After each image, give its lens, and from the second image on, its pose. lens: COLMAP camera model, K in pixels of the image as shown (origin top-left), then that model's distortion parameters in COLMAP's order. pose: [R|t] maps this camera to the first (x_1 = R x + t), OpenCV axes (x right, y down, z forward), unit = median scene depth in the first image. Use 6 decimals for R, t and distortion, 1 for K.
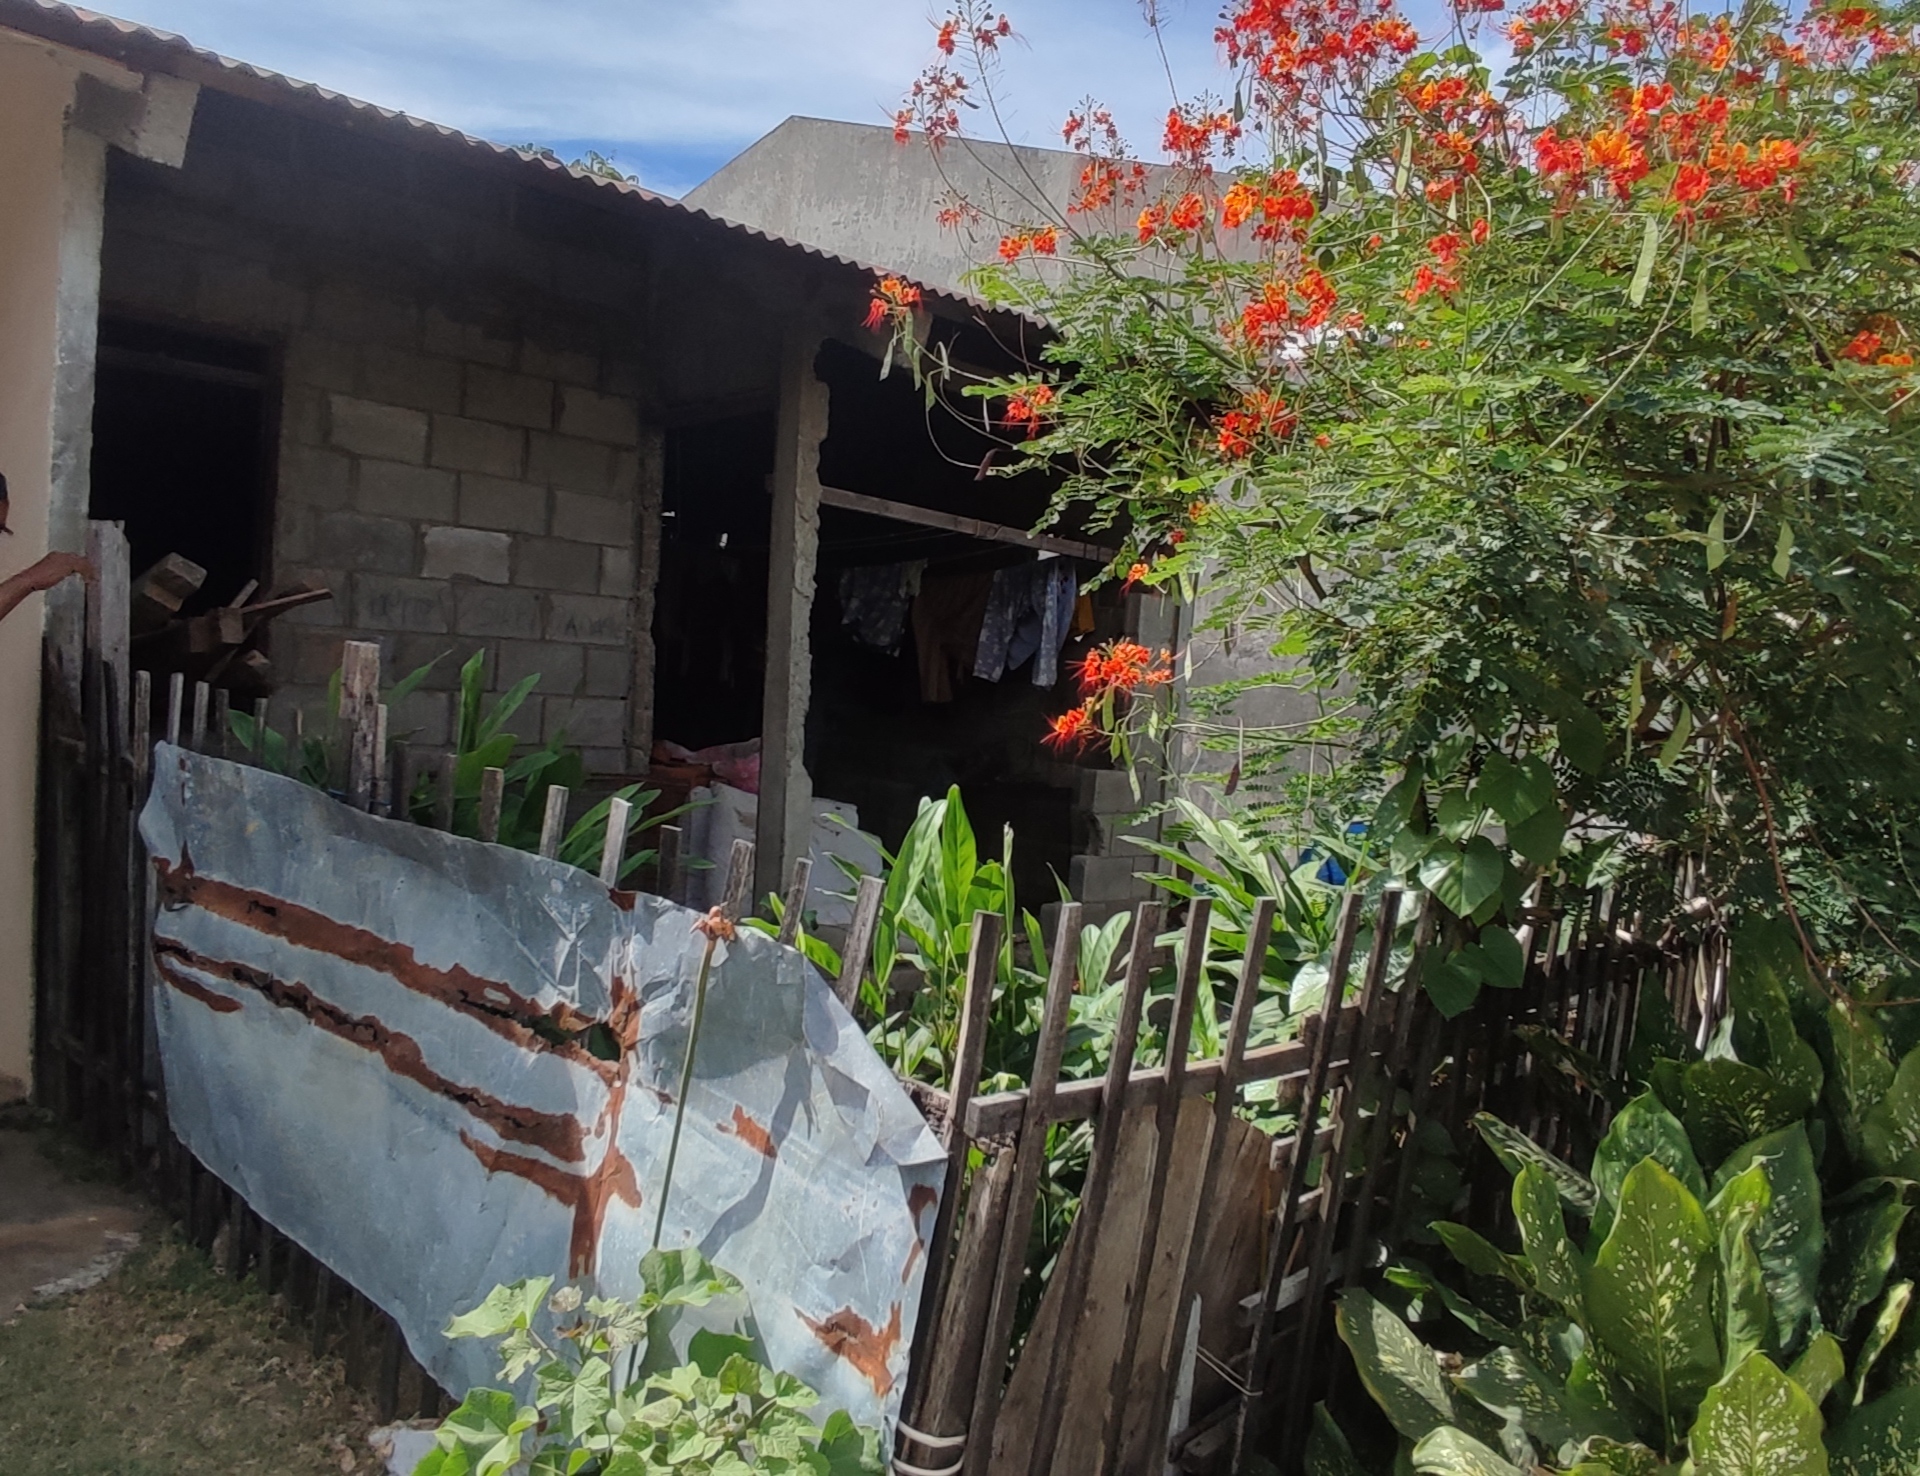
lens RADIAL K [[1494.7, 0, 960.1], [0, 1494.7, 720.6], [0, 0, 1]] dist [-0.005687, -0.004271]
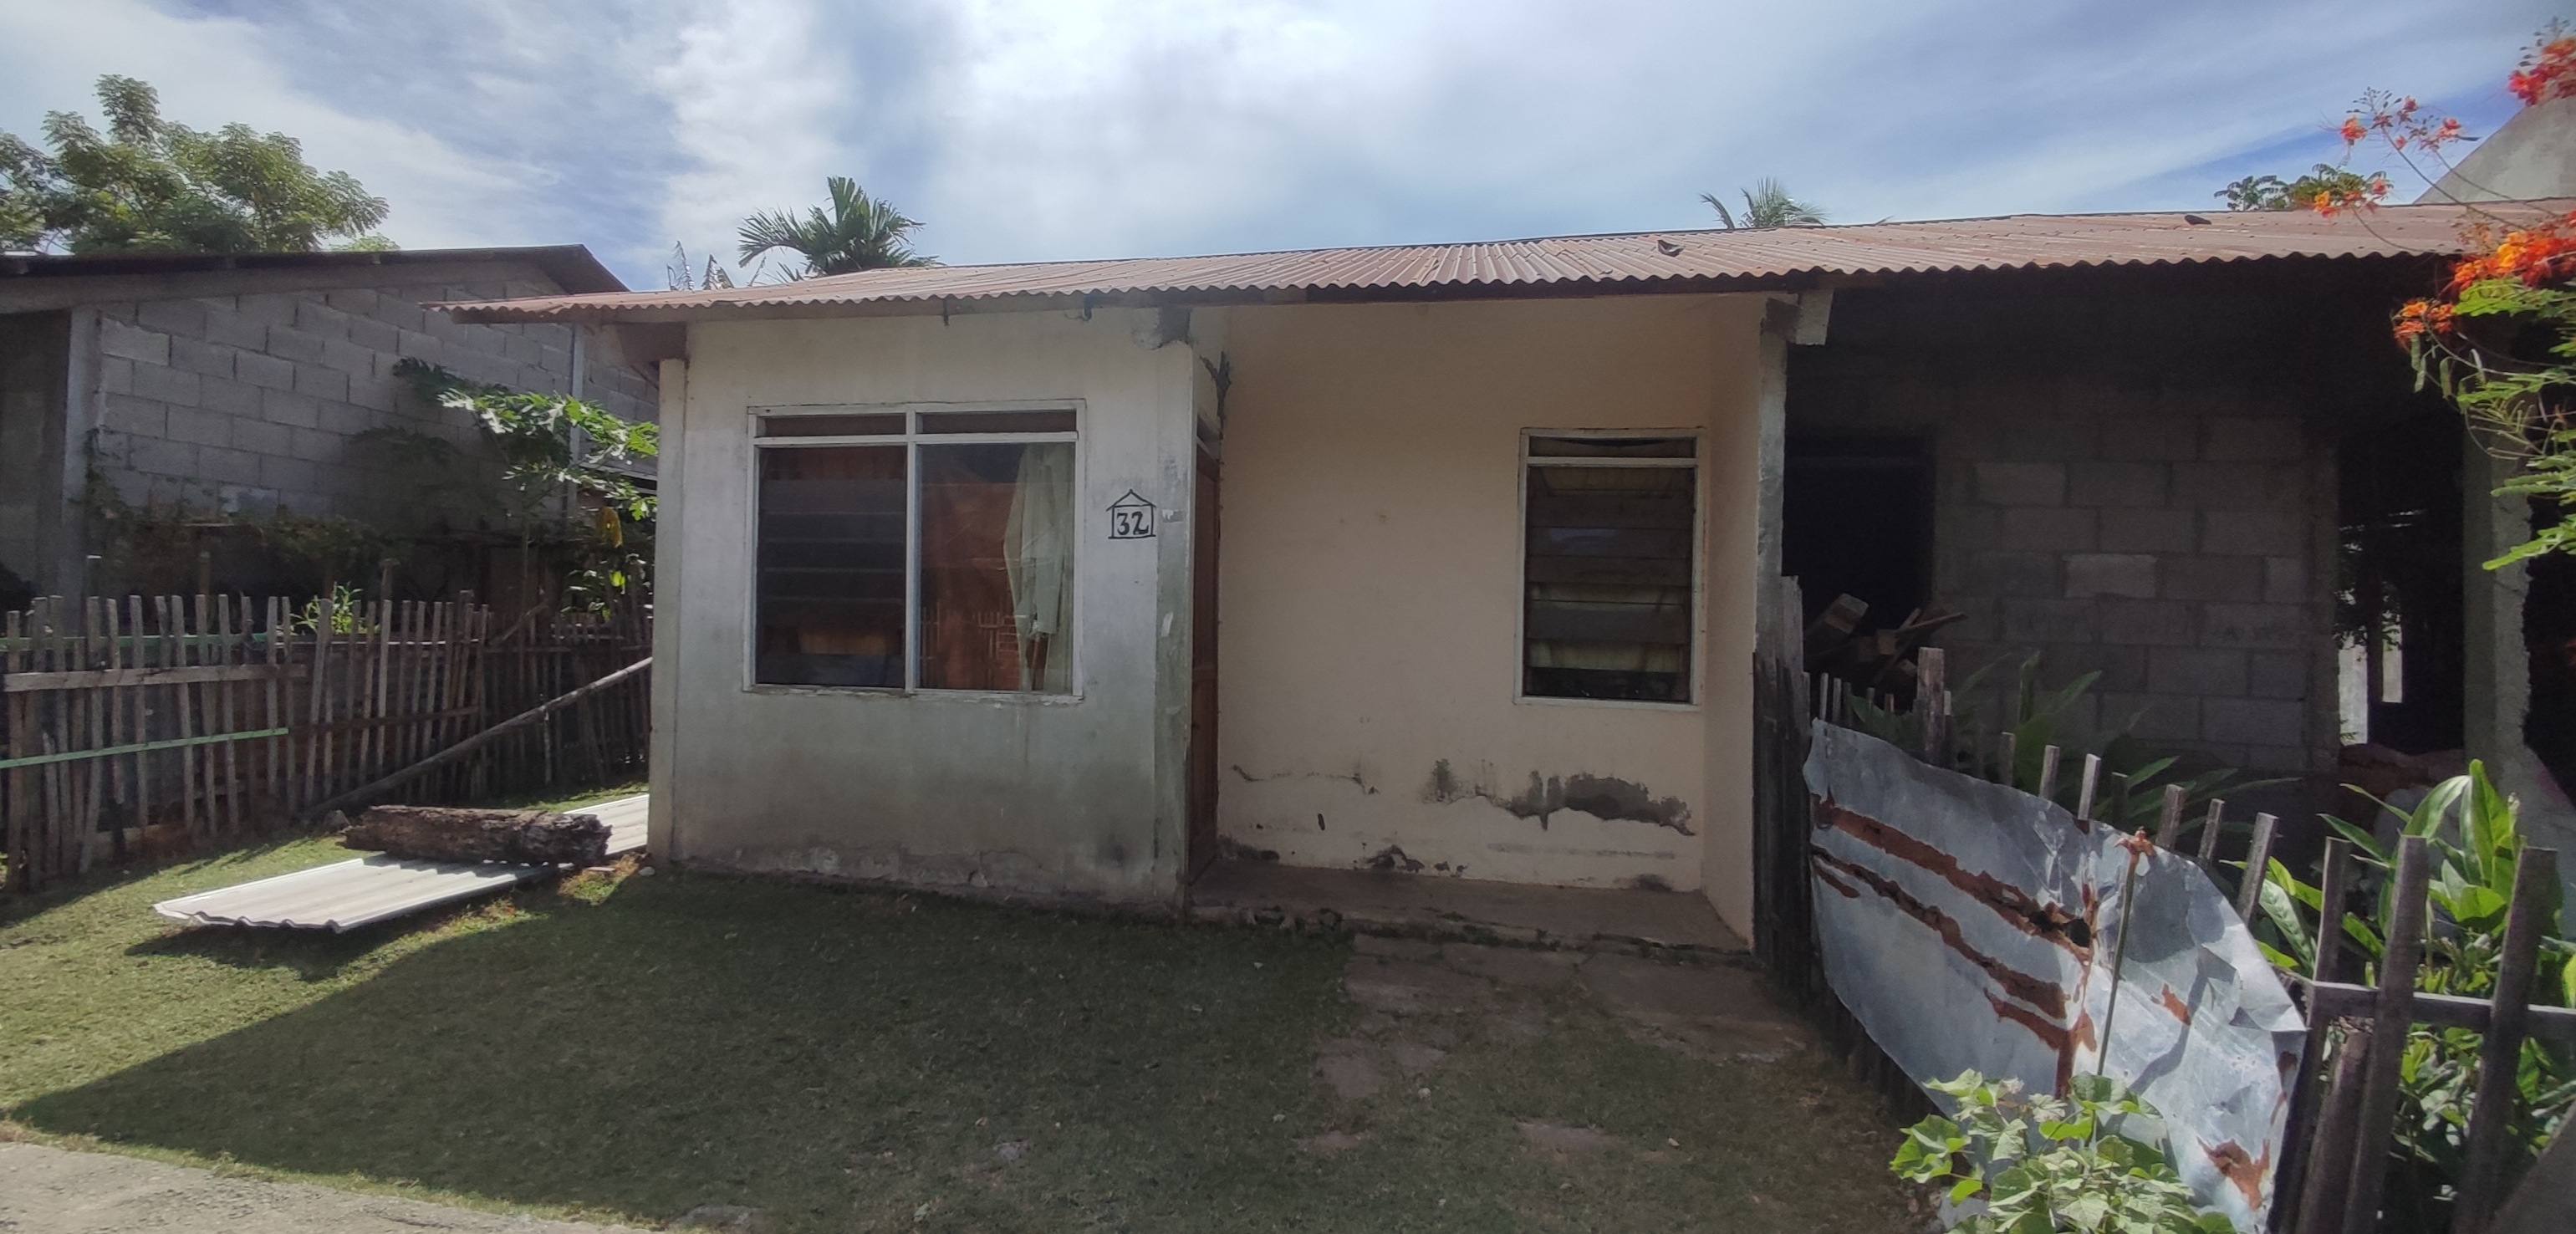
lens RADIAL K [[1097.6, 0, 1249.0], [0, 1097.6, 613.3], [0, 0, 1]] dist [-0.001969, -0.000686]
pose [[0.535115, -0.056151, -0.842911, 0.194352], [-0.022674, 0.996474, -0.080776, 0.020150], [0.844475, 0.062337, 0.531955, -0.172841]]
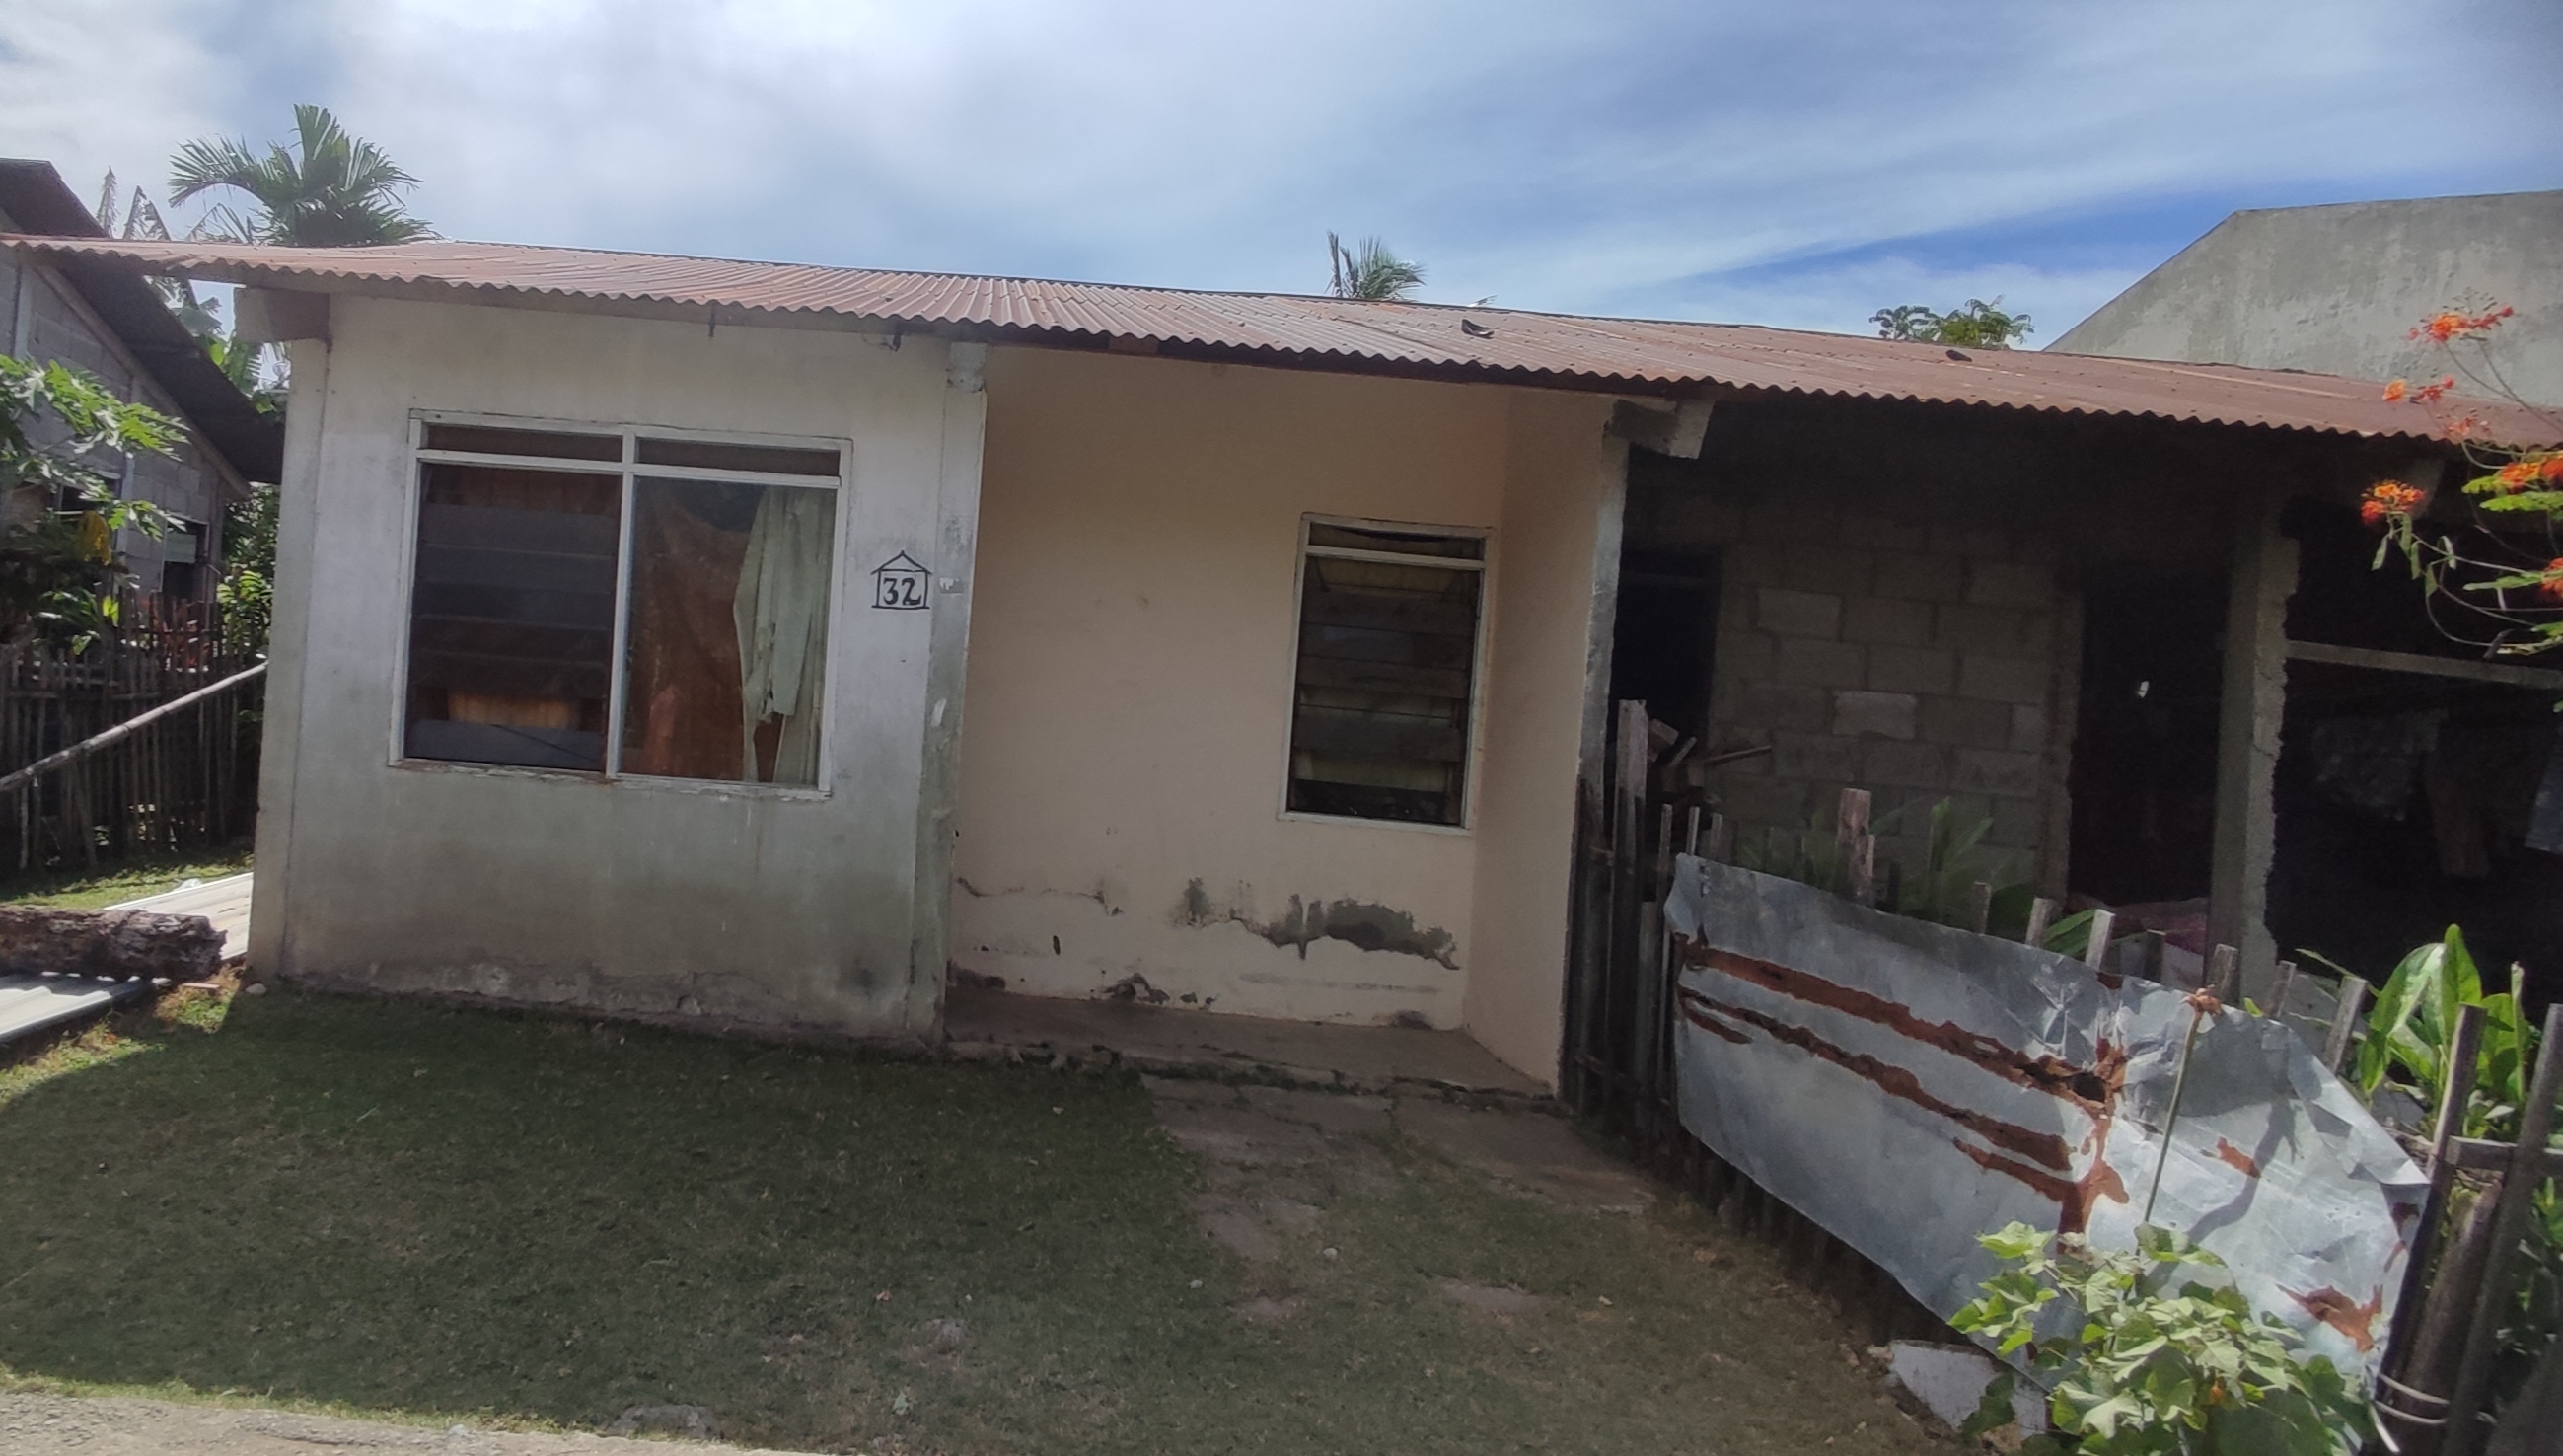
lens RADIAL K [[1265.6, 0, 1129.6], [0, 1265.6, 727.1], [0, 0, 1]] dist [0.001871, -0.005118]
pose [[0.673022, -0.007049, -0.739589, 0.027476], [-0.065504, 0.995457, -0.069096, 0.021699], [0.736716, 0.094949, 0.669503, -0.417957]]
